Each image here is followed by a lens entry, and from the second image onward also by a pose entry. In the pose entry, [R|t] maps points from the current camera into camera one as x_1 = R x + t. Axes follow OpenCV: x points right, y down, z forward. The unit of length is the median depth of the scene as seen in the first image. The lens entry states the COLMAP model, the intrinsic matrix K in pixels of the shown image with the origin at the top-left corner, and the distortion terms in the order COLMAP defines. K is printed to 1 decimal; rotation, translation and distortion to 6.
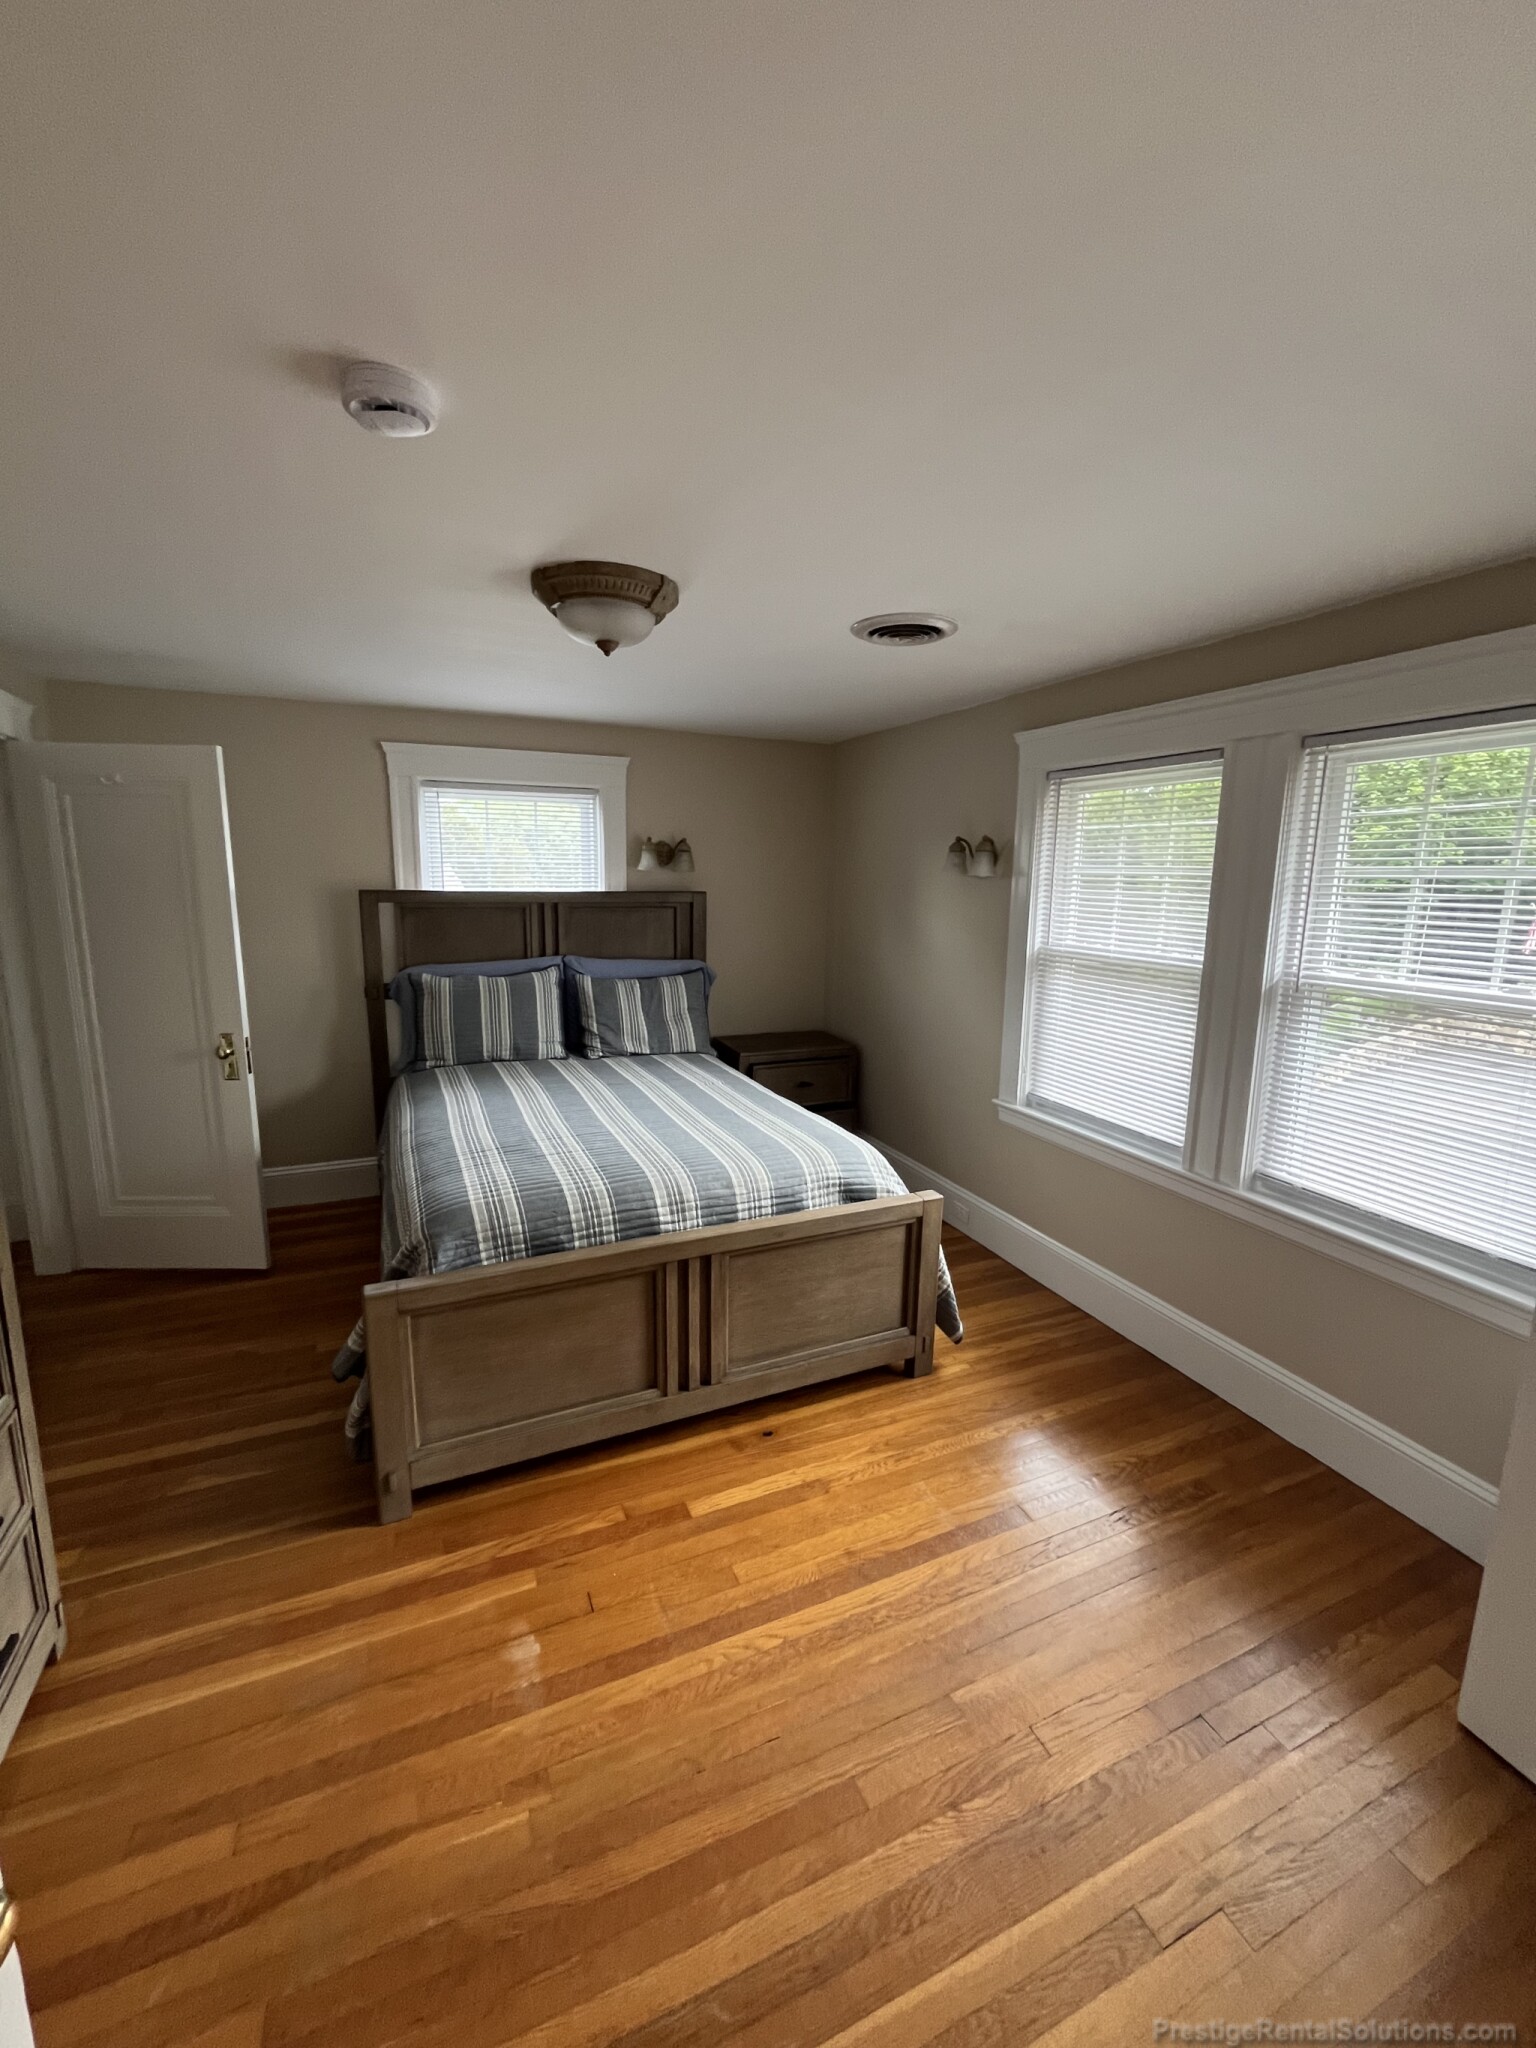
lens RADIAL K [[822.8, 0, 764.5], [0, 822.8, 1020.6], [0, 0, 1]] dist [-0.001769, 0.000123]
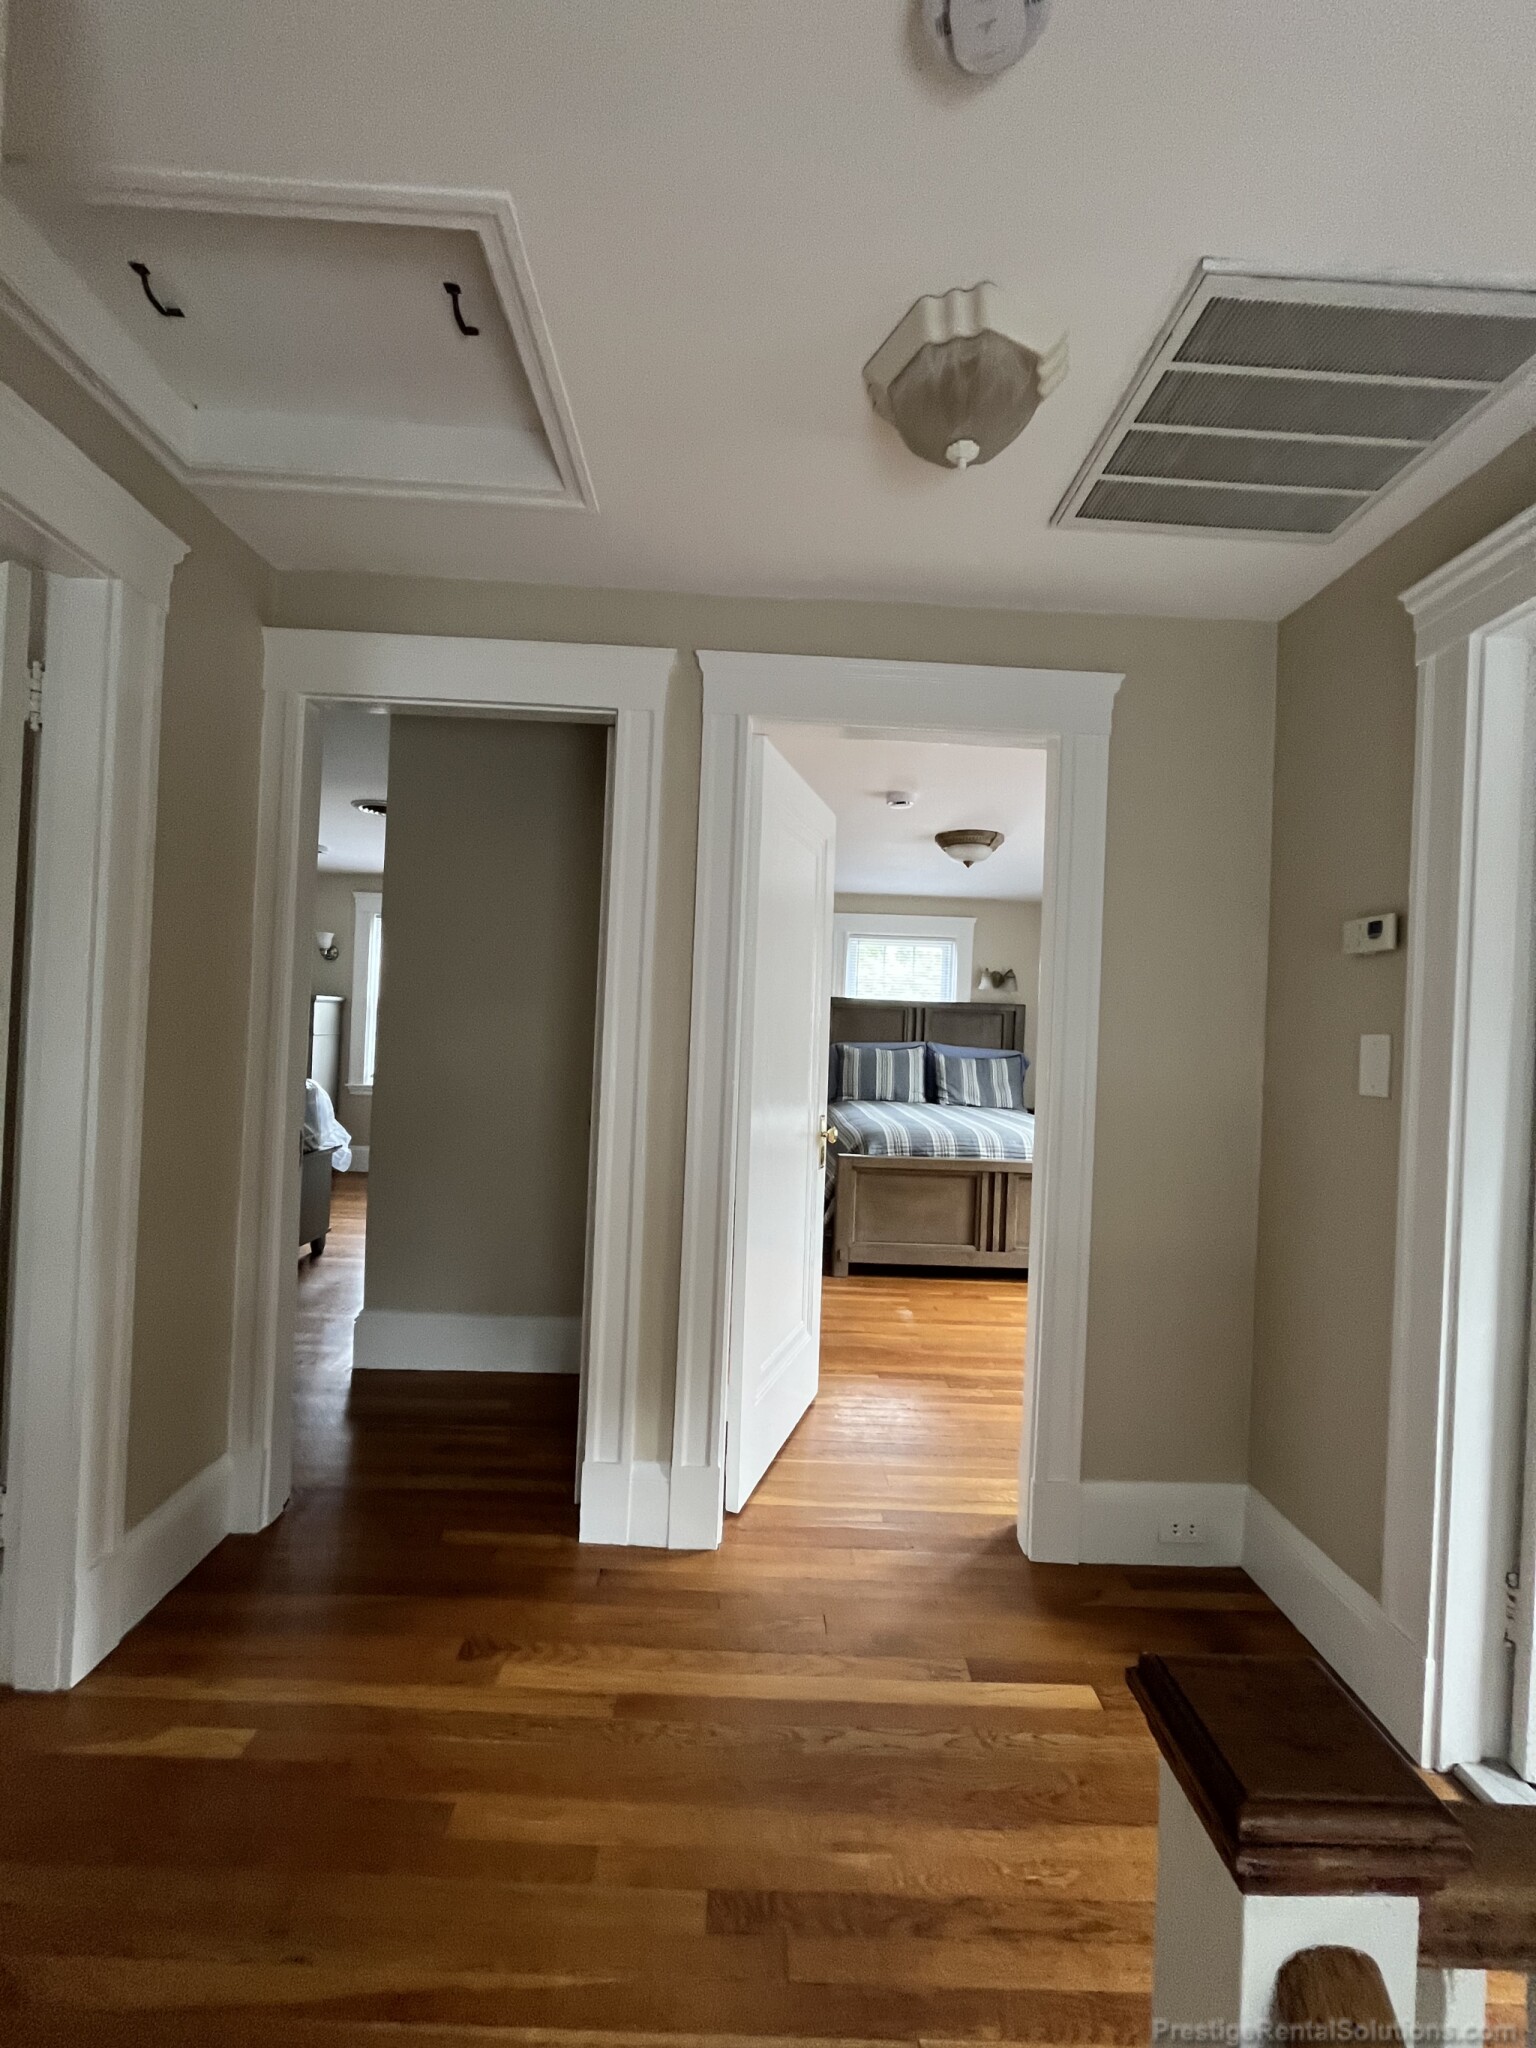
lens RADIAL K [[822.8, 0, 770.6], [0, 822.8, 1026.6], [0, 0, 1]] dist [-0.001769, 0.000123]
pose [[0.920752, 0.020135, -0.389630, 0.094994], [-0.093605, 0.980899, -0.170512, 0.199730], [0.378754, 0.193470, 0.905049, -0.561764]]
